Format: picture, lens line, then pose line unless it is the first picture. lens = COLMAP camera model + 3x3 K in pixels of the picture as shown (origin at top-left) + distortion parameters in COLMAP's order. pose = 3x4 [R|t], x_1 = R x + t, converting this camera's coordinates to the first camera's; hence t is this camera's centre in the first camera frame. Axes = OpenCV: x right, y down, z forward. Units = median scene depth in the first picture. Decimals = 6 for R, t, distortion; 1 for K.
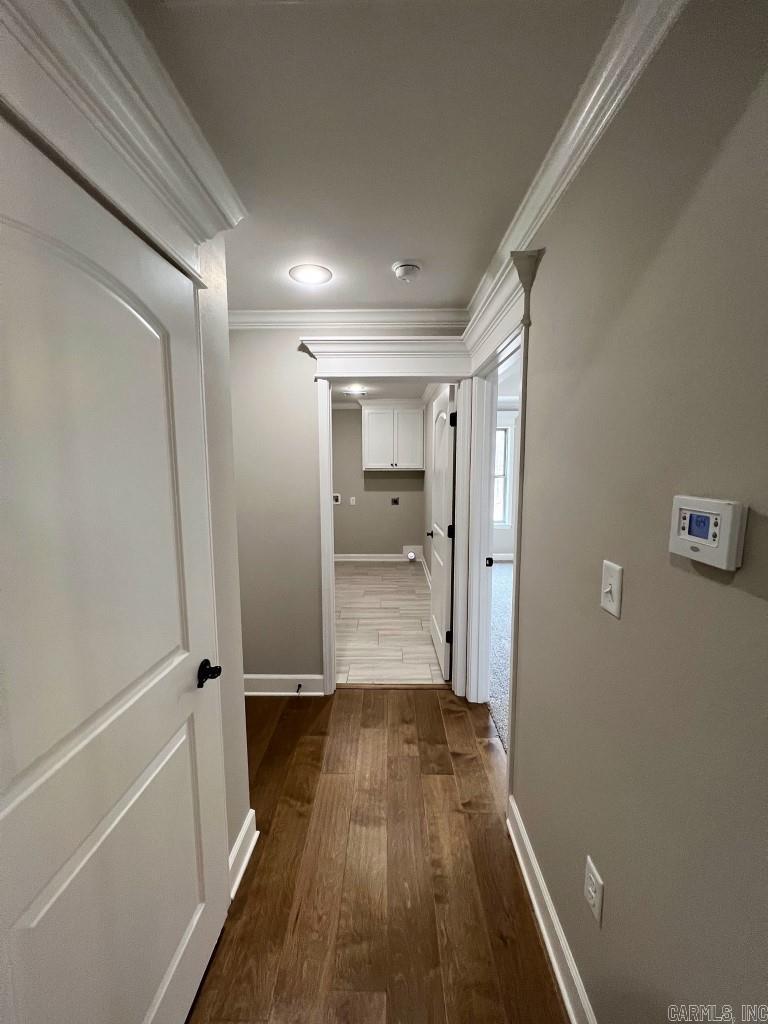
lens RADIAL K [[408.0, 0, 384.0], [0, 408.0, 512.0], [0, 0, 1]] dist [-0.001168, -0.000115]
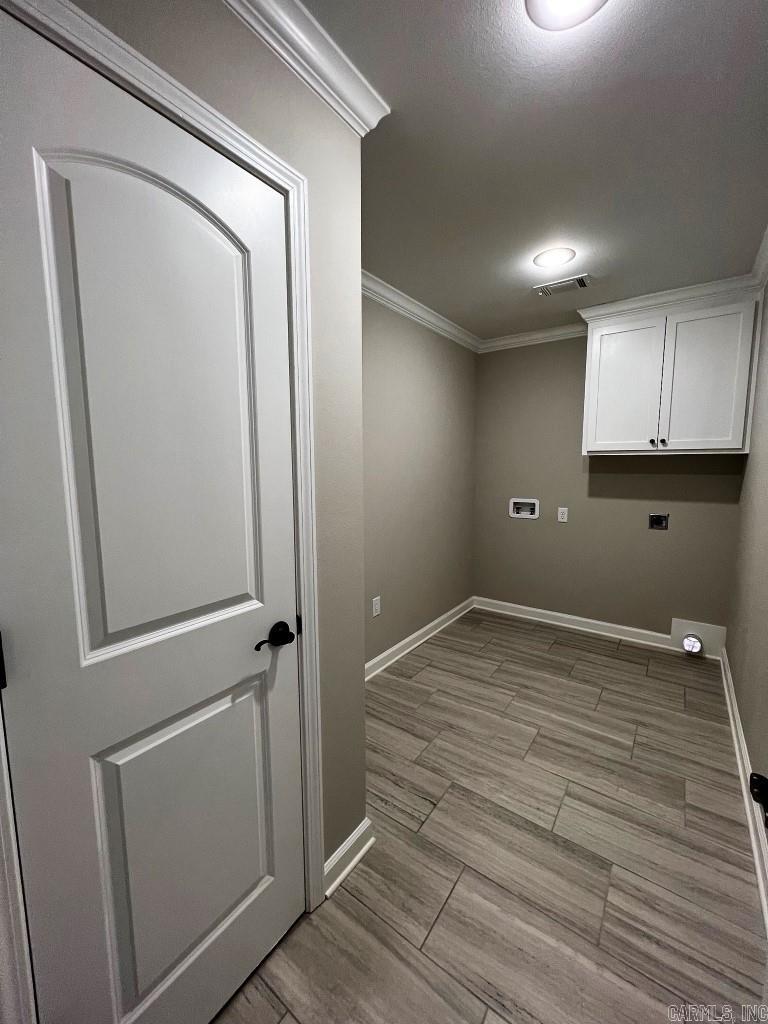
lens RADIAL K [[408.0, 0, 384.0], [0, 408.0, 512.0], [0, 0, 1]] dist [-0.001168, -0.000115]
pose [[0.814887, 0.067065, -0.575727, 0.042161], [-0.069450, 0.997425, 0.017888, -0.025563], [0.575444, 0.025407, 0.817447, 0.461276]]
